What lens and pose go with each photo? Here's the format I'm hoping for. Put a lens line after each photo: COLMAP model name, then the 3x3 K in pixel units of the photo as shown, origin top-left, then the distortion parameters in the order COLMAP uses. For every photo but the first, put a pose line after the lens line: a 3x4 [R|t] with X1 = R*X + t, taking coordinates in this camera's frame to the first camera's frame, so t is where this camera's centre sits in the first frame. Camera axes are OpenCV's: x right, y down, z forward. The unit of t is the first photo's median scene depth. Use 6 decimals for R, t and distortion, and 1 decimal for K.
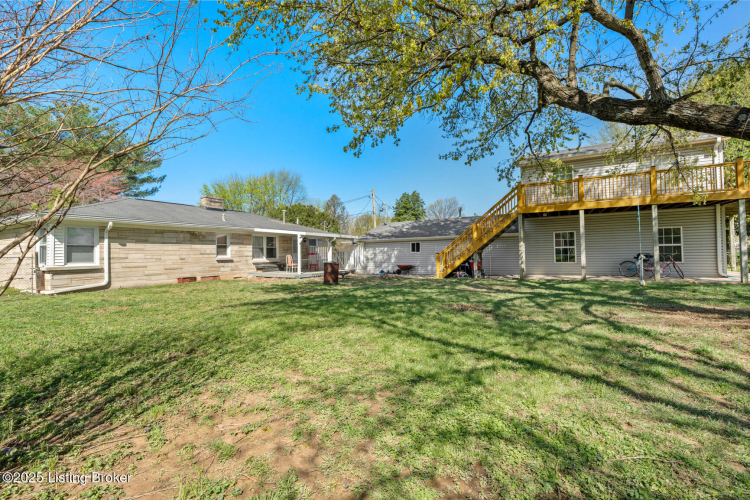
lens RADIAL K [[337.6, 0, 375.0], [0, 337.6, 250.0], [0, 0, 1]] dist [-0.003911, -0.000116]
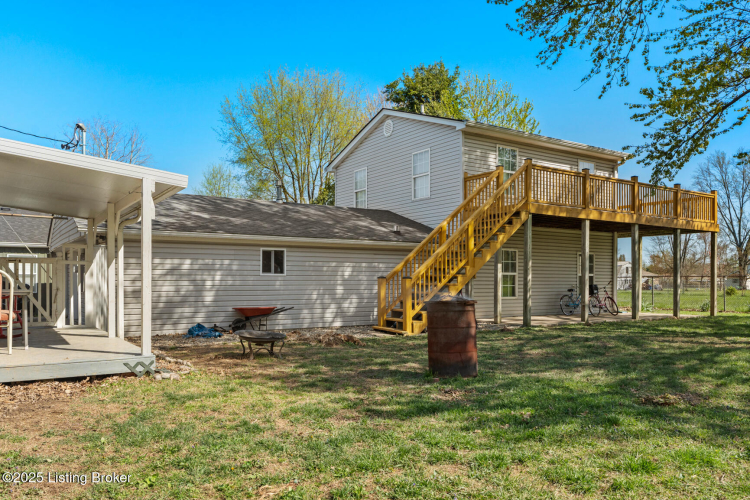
lens RADIAL K [[552.6, 0, 375.0], [0, 552.6, 250.0], [0, 0, 1]] dist [-0.005922, -0.001155]
pose [[0.492409, 0.069313, 0.867600, -0.465794], [-0.026133, 0.997552, -0.064863, 0.021003], [-0.869971, 0.009266, 0.493015, 0.670506]]
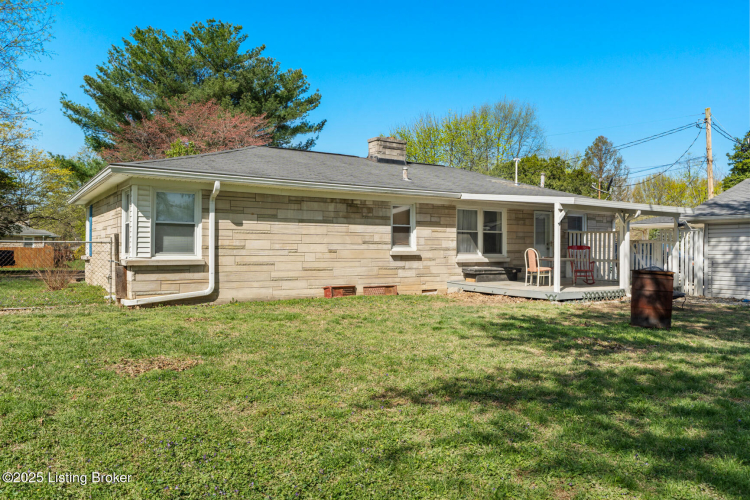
lens RADIAL K [[552.6, 0, 375.0], [0, 552.6, 250.0], [0, 0, 1]] dist [-0.005922, -0.001155]
pose [[0.886253, 0.023290, -0.462615, -0.097984], [-0.015797, 0.999674, 0.020066, 0.005166], [0.462932, -0.010476, 0.886332, 0.232394]]
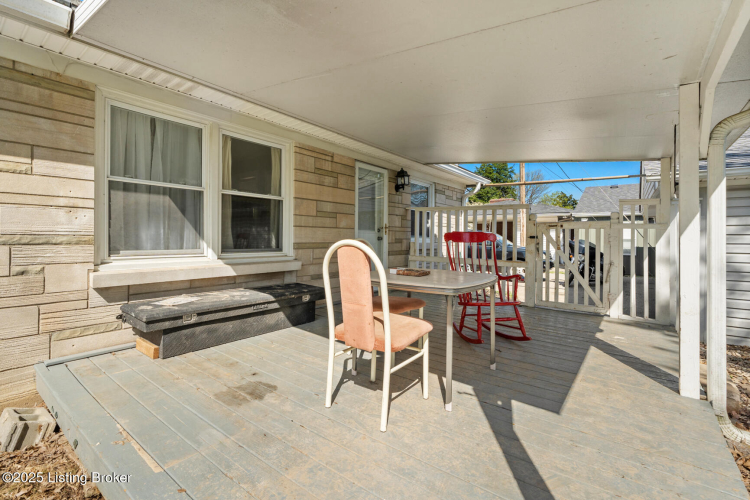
lens RADIAL K [[343.8, 0, 373.7], [0, 343.8, 233.8], [0, 0, 1]] dist [-0.000203, 0.000069]
pose [[0.991358, 0.020370, -0.129593, -0.247542], [-0.021047, 0.999771, -0.003863, 0.014785], [0.129484, 0.006557, 0.991560, 0.940692]]
